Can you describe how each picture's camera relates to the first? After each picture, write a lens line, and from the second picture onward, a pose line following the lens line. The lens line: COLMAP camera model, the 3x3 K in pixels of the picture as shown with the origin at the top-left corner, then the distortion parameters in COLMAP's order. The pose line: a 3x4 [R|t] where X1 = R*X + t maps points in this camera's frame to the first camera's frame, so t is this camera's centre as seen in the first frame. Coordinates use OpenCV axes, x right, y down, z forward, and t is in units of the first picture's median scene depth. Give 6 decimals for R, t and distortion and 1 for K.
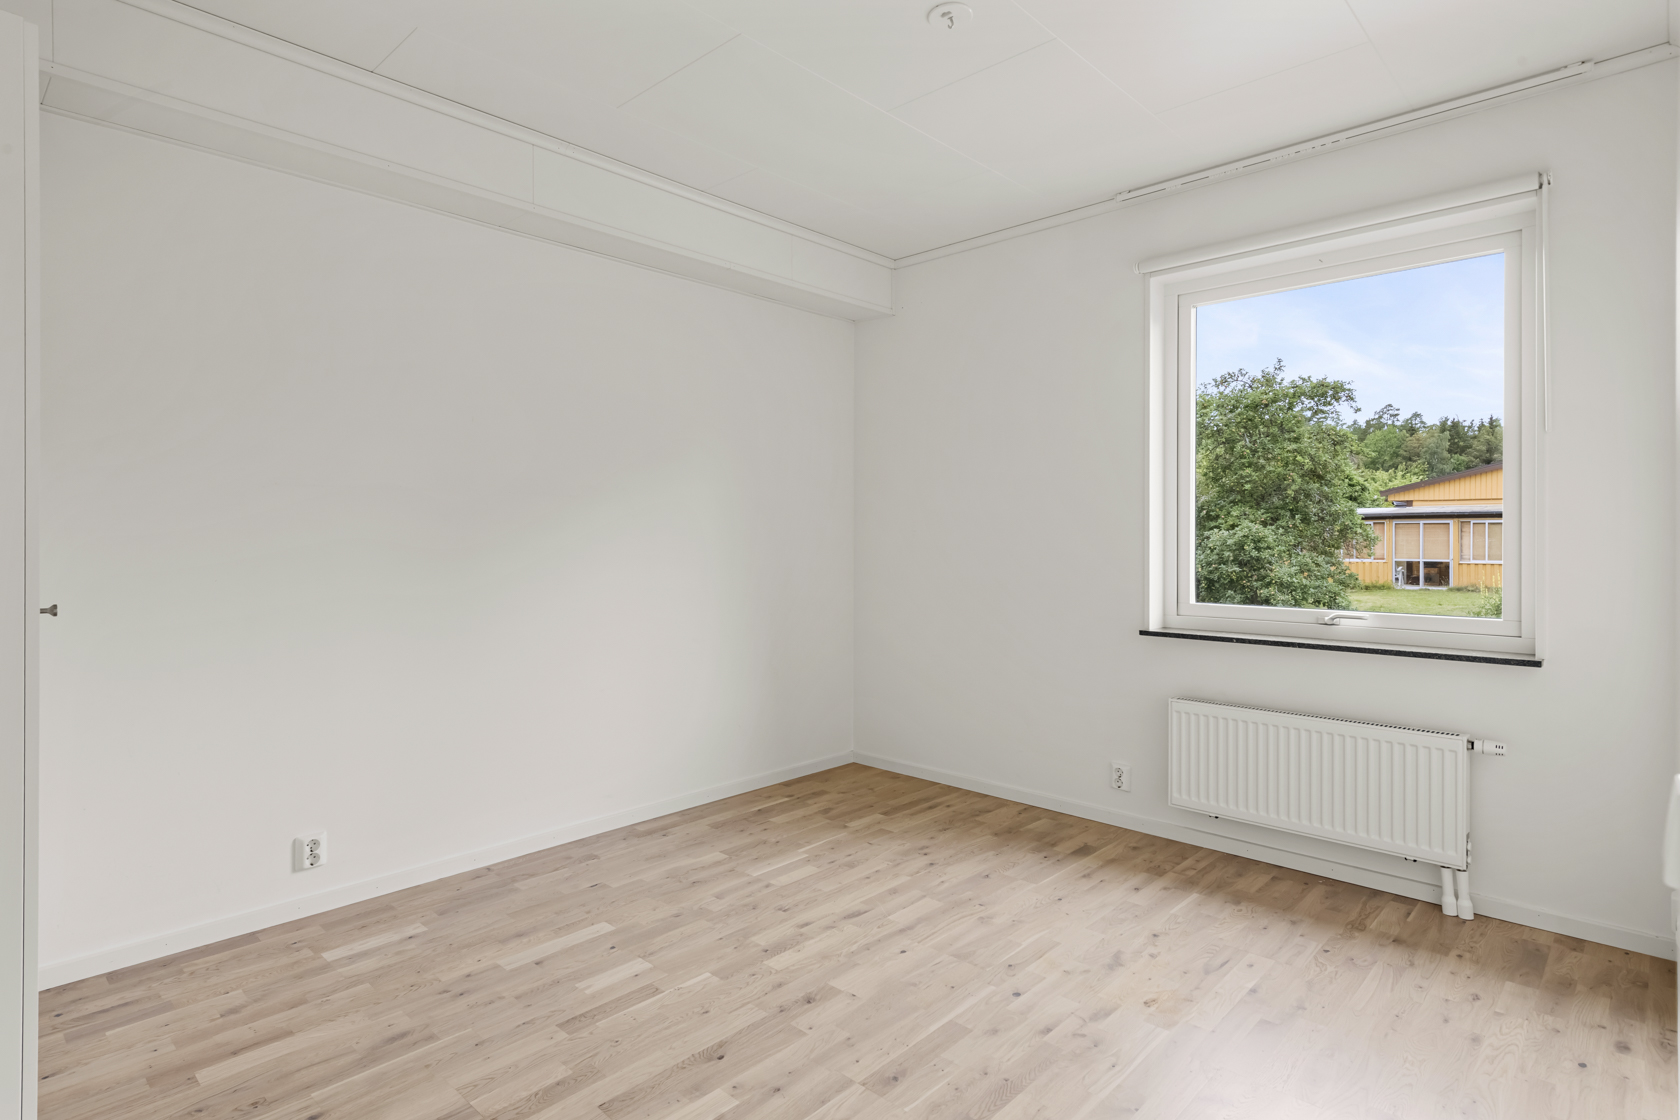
lens RADIAL K [[870.7, 0, 836.8], [0, 870.7, 543.9], [0, 0, 1]] dist [0.002374, 0.000164]
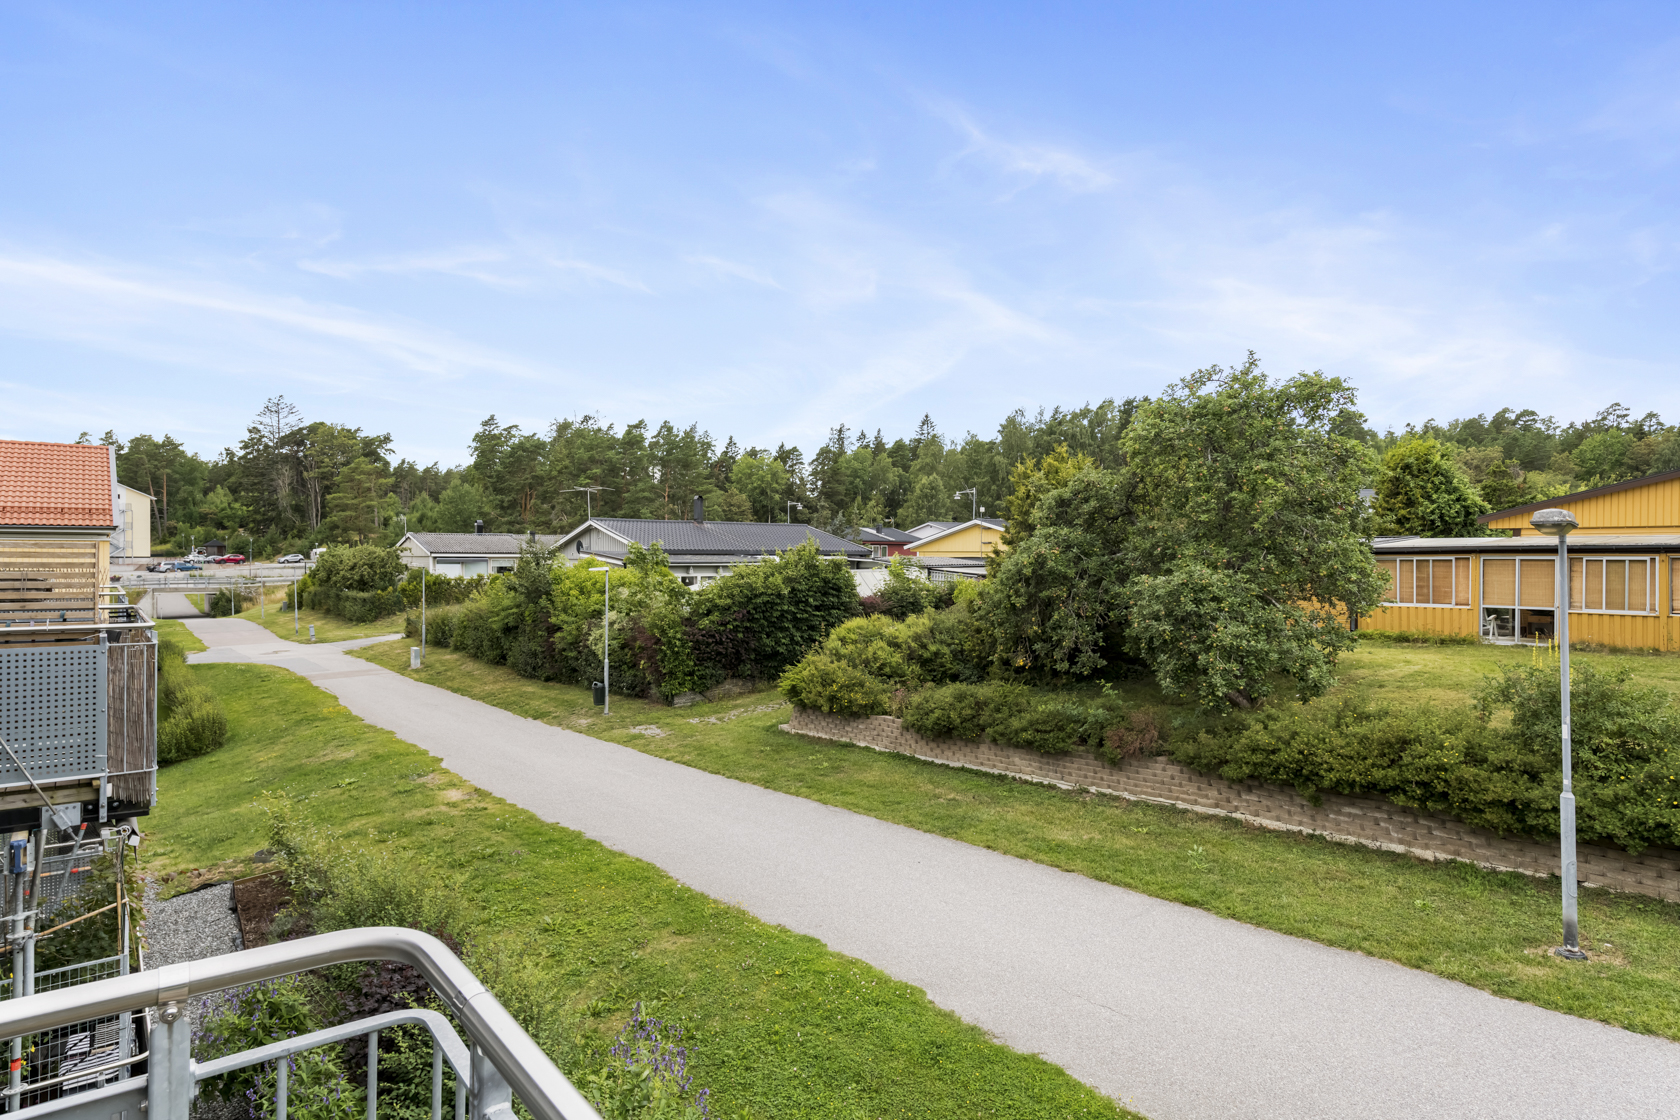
lens RADIAL K [[930.8, 0, 844.5], [0, 930.8, 564.5], [0, 0, 1]] dist [0.000131, 0.000151]
pose [[0.990357, 0.004561, -0.138466, 0.193033], [-0.004543, 0.999990, 0.000445, -0.016776], [0.138467, 0.000189, 0.990367, 0.100782]]
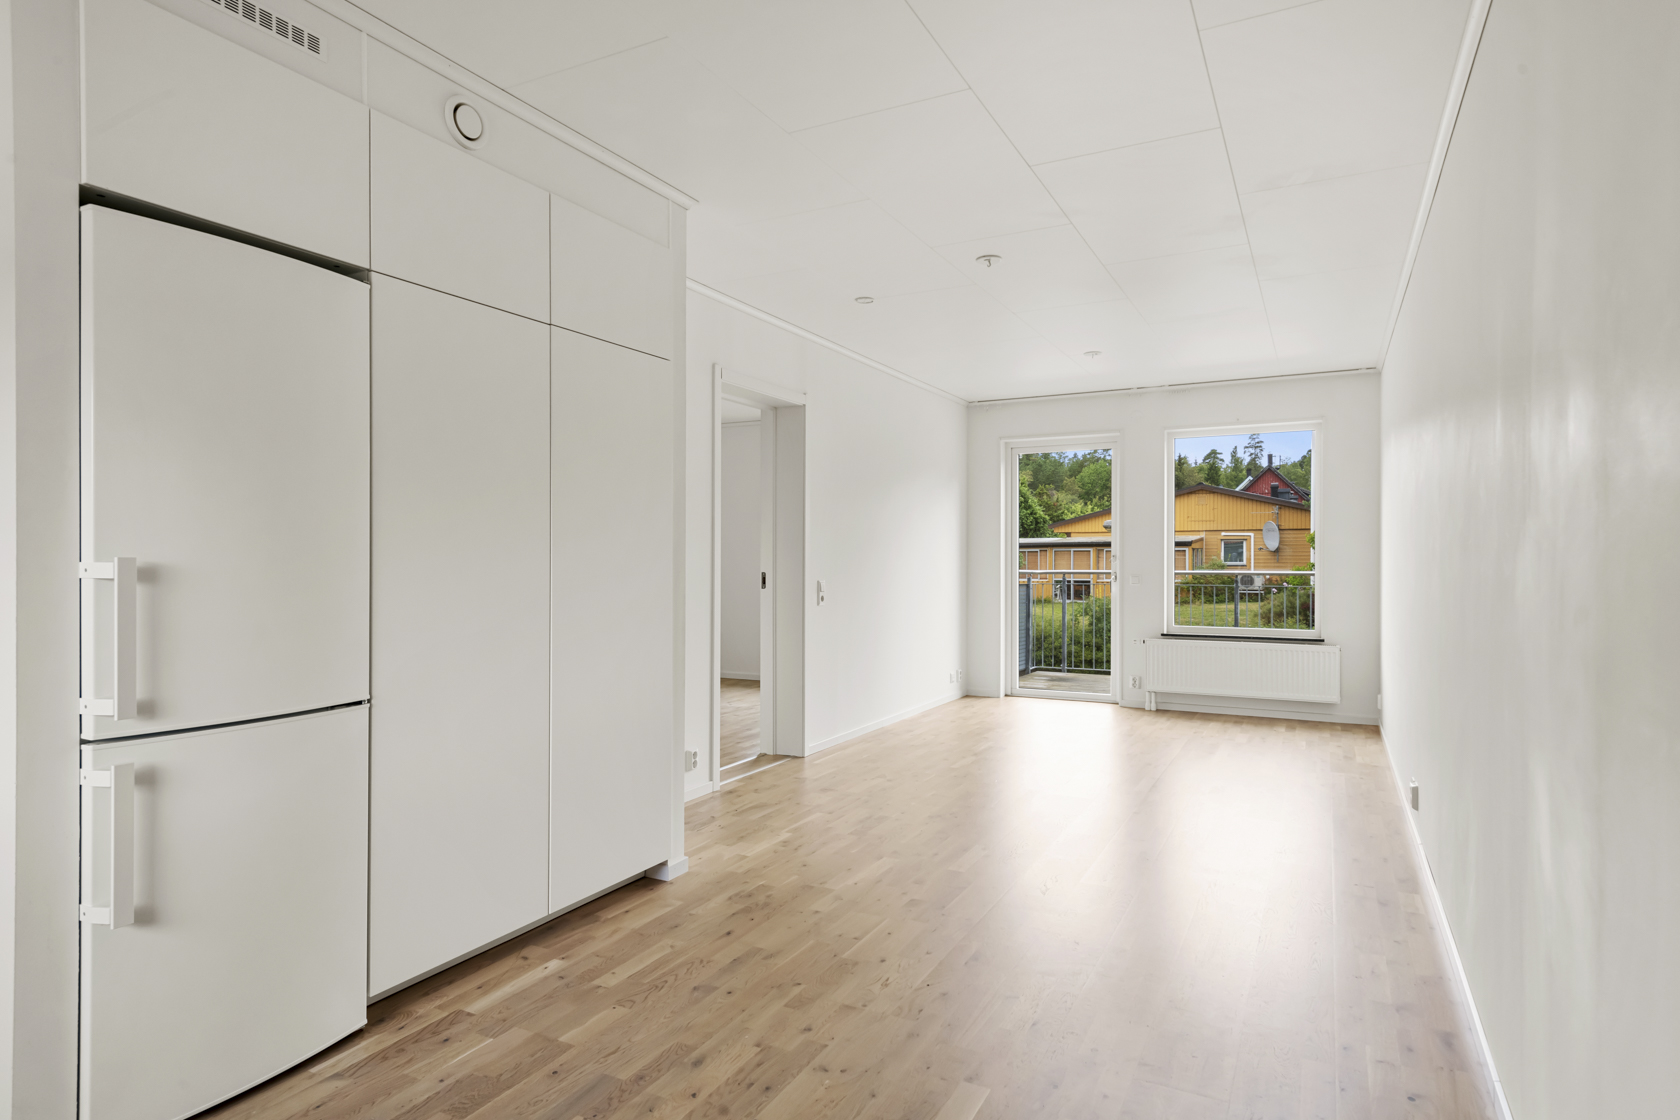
lens RADIAL K [[930.8, 0, 834.9], [0, 930.8, 568.0], [0, 0, 1]] dist [0.000131, 0.000151]
pose [[0.962361, -0.001351, 0.271771, -0.033039], [0.001711, 0.999998, -0.001088, 0.002812], [-0.271769, 0.001512, 0.962361, -0.214130]]
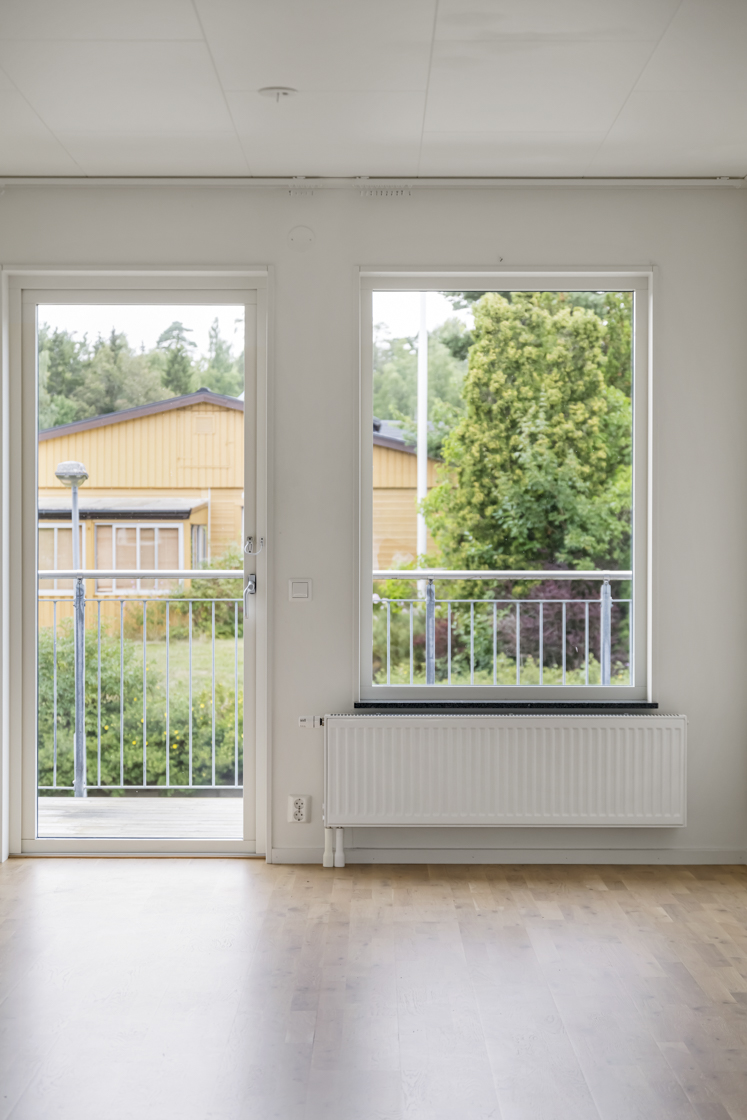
lens RADIAL K [[2052.4, 0, 374.5], [0, 2052.4, 557.5], [0, 0, 1]] dist [-0.031661, 0.000000]
pose [[0.714636, 0.001267, 0.699496, -0.128935], [0.002155, 0.999990, -0.004014, 0.003578], [-0.699494, 0.004376, 0.714625, -0.109296]]
